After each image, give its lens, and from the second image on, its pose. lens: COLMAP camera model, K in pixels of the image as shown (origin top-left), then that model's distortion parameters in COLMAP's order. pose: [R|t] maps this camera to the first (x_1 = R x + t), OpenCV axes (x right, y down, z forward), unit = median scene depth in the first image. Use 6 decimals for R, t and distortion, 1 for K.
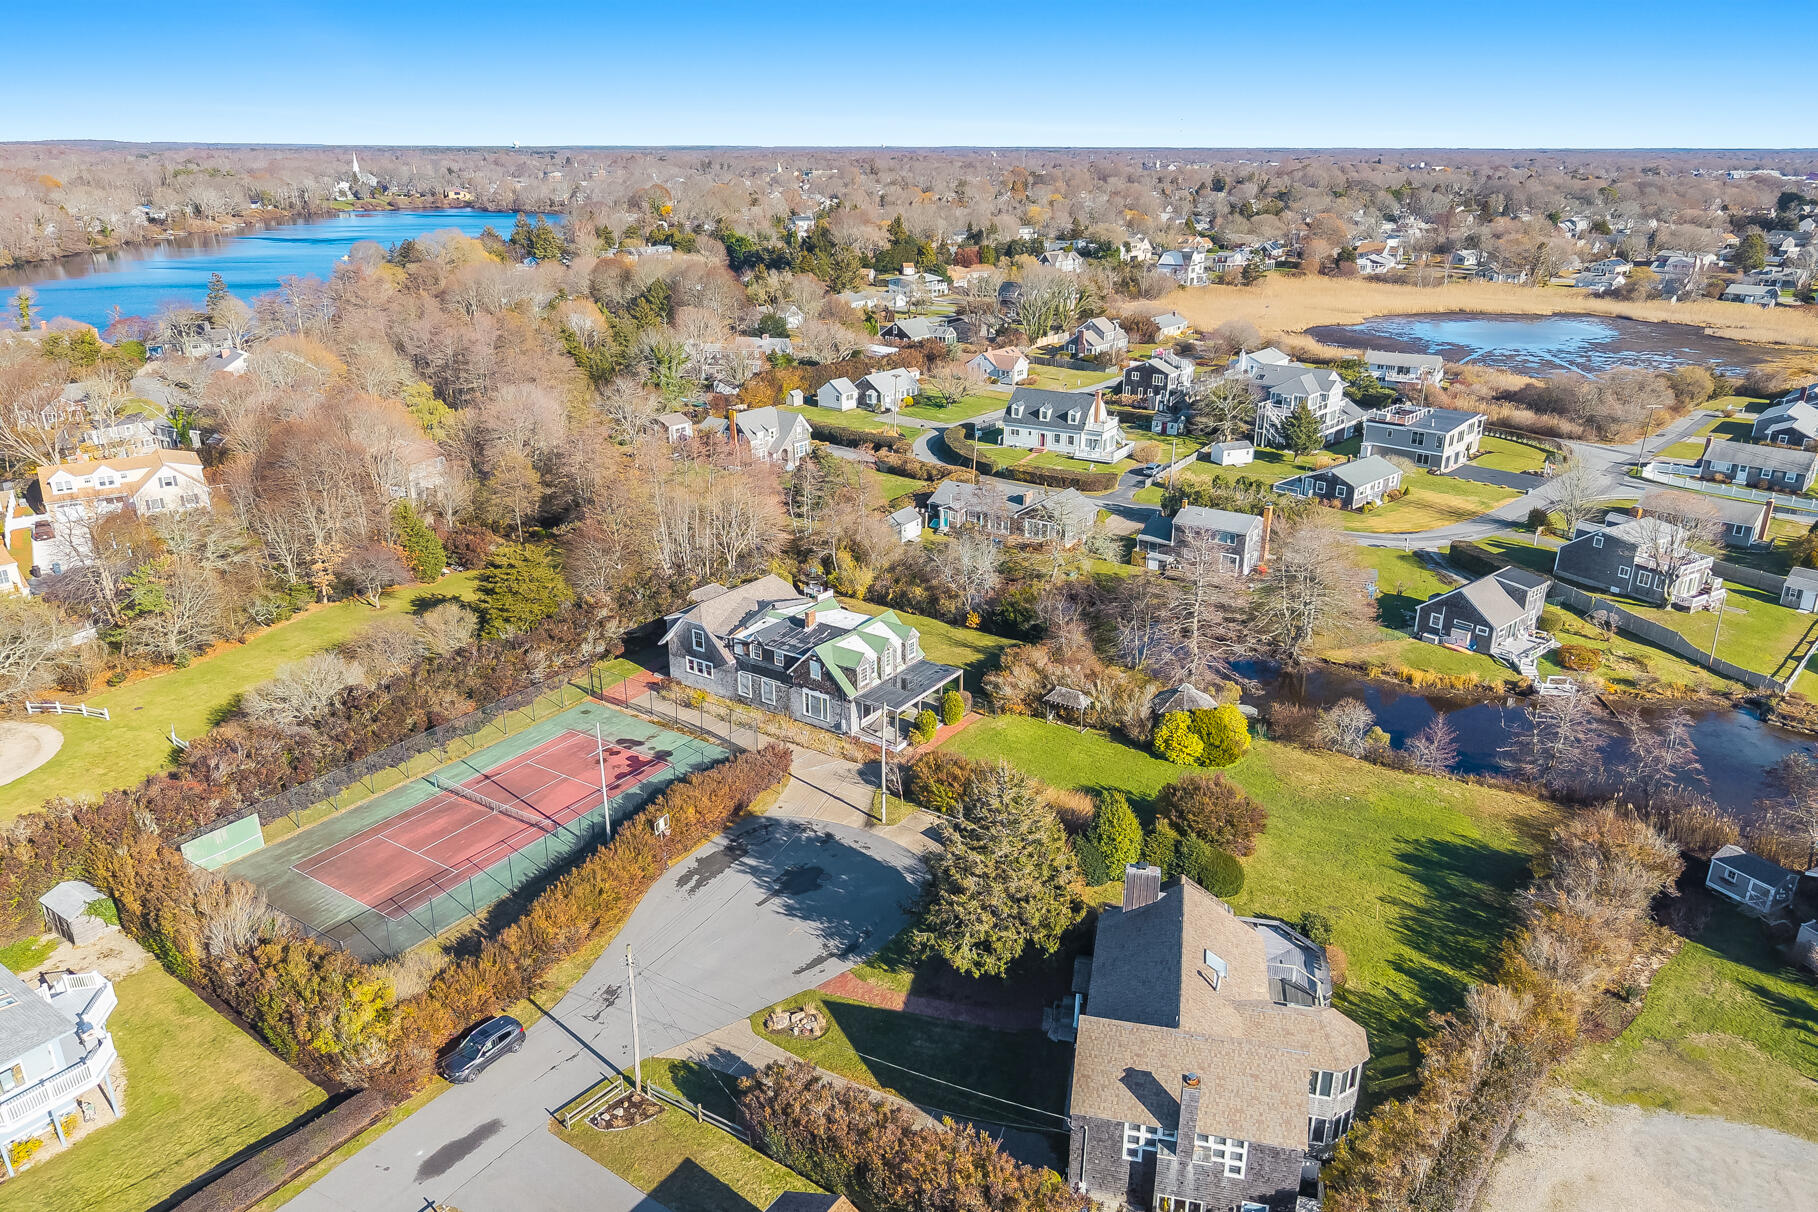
lens RADIAL K [[1228.7, 0, 909.0], [0, 1228.7, 606.0], [0, 0, 1]] dist [0.050209, -0.067705]
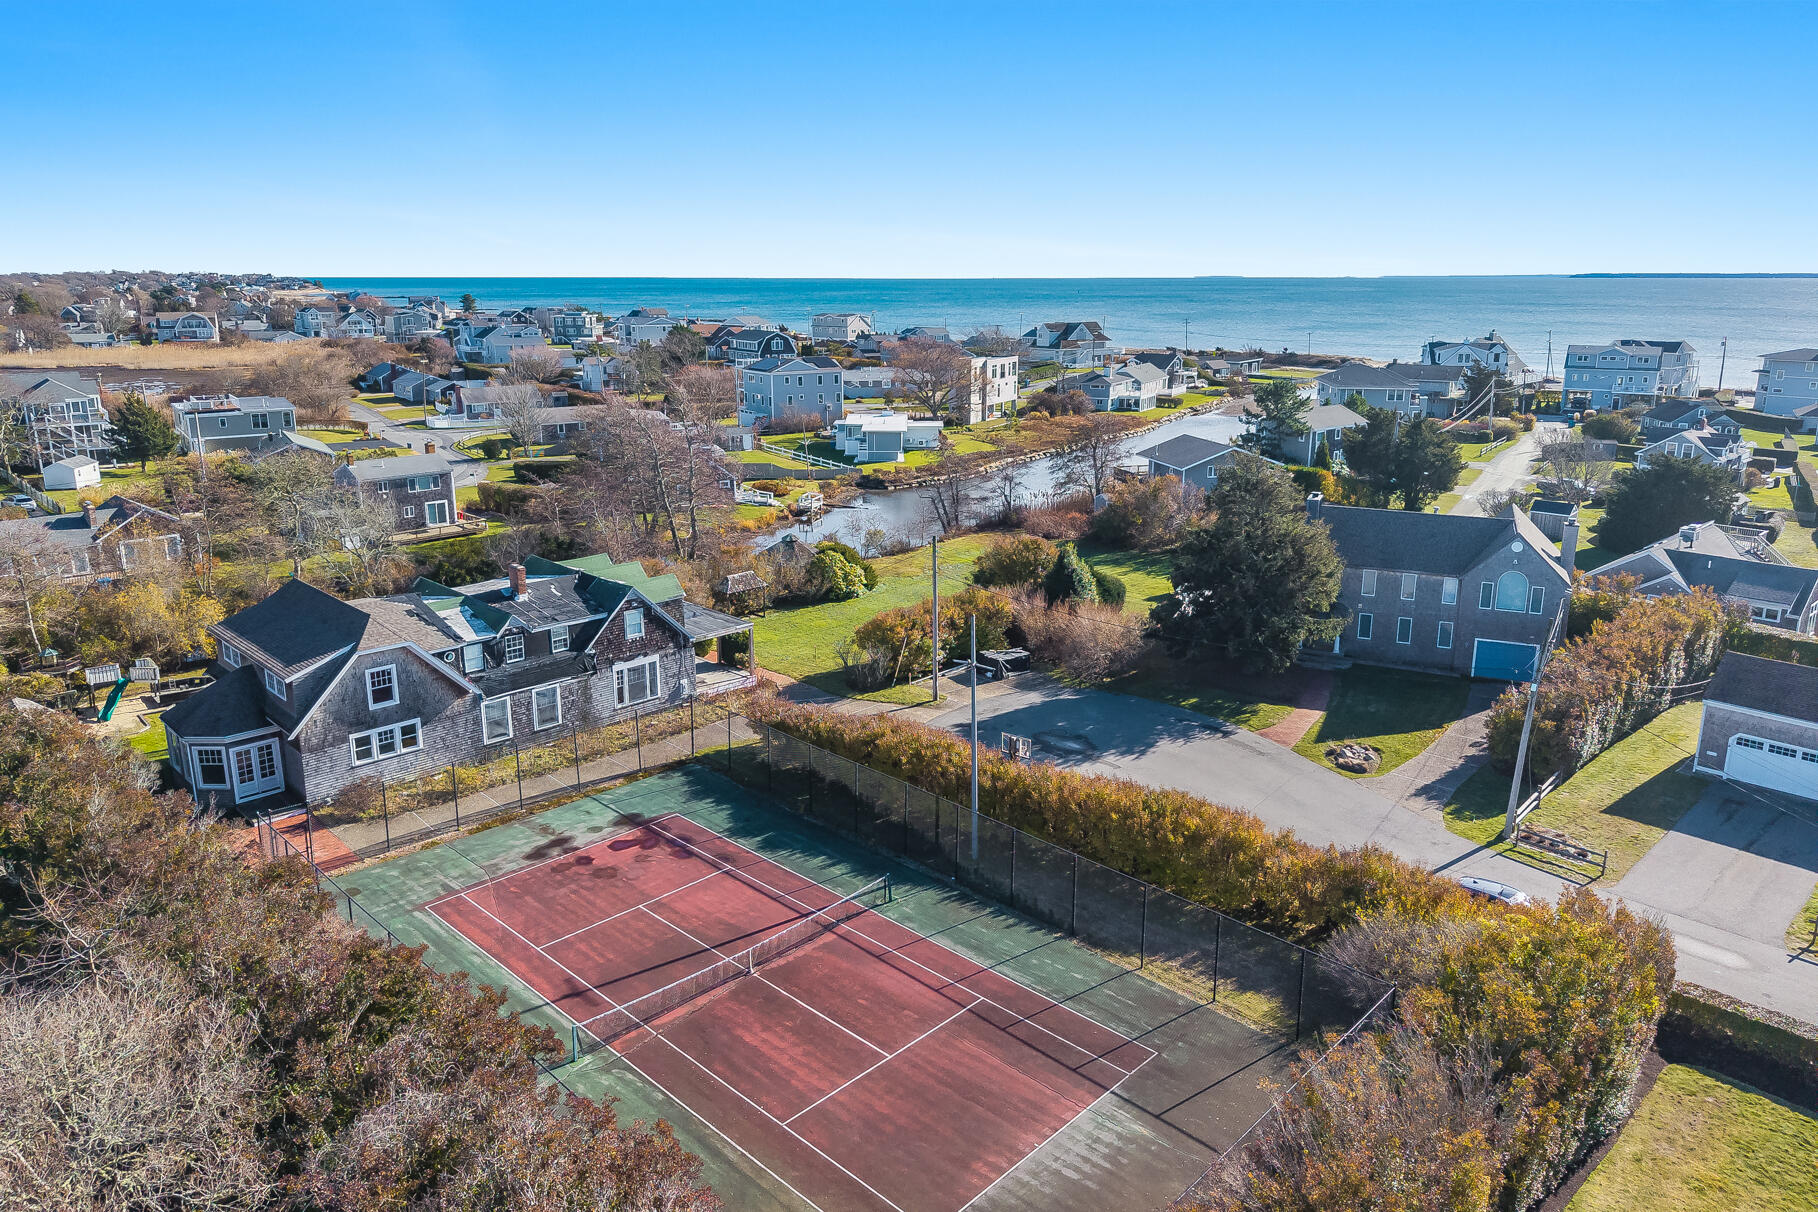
lens RADIAL K [[1216.6, 0, 902.6], [0, 1216.6, 580.4], [0, 0, 1]] dist [0.010111, 0.002744]
pose [[0.194623, -0.237991, 0.951568, -0.649405], [0.343746, 0.925145, 0.161077, -0.023018], [-0.918673, 0.295749, 0.261863, 0.697404]]
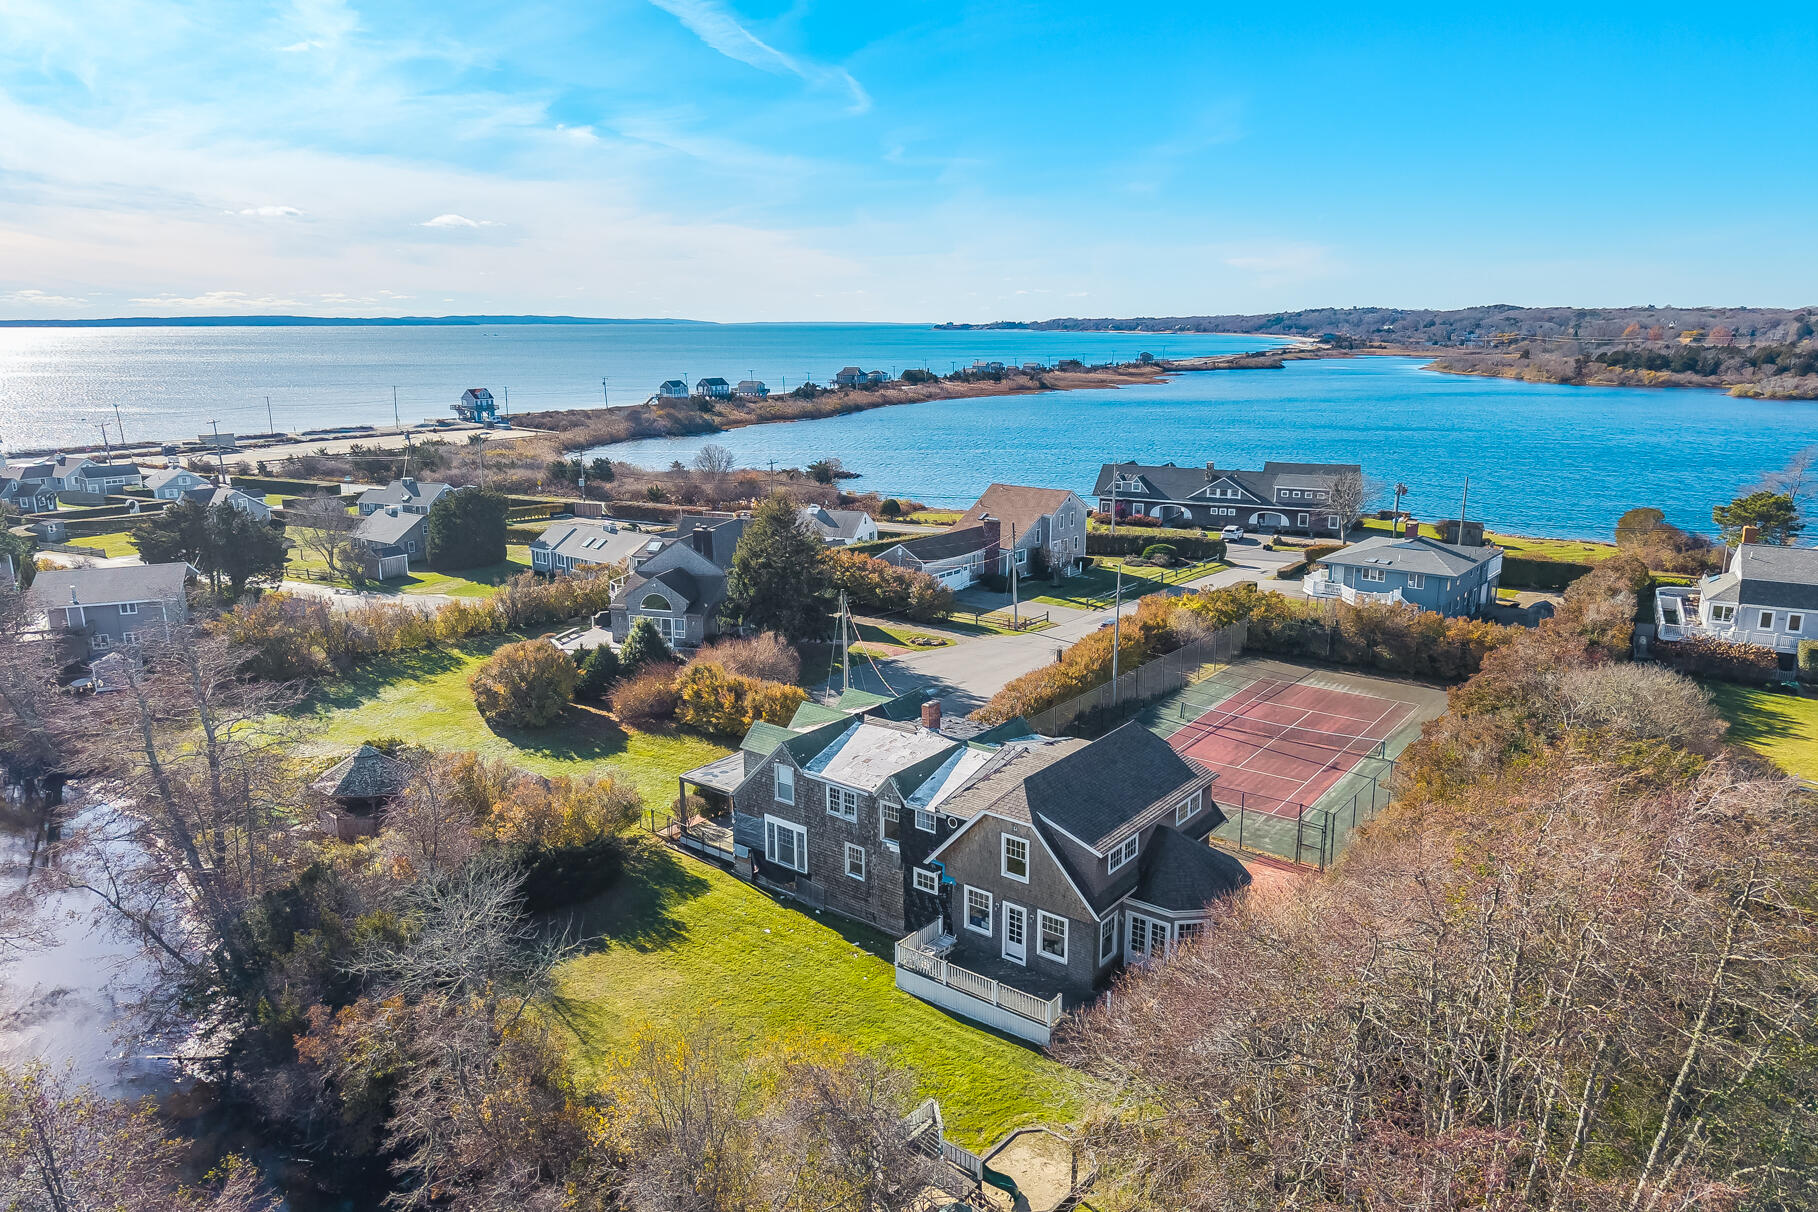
lens RADIAL K [[1228.7, 0, 909.0], [0, 1228.7, 606.0], [0, 0, 1]] dist [0.050209, -0.067705]
pose [[-0.998812, -0.011623, 0.047321, -0.097284], [0.016147, 0.837314, 0.546484, -0.363704], [-0.045975, 0.546598, -0.836132, 1.525030]]
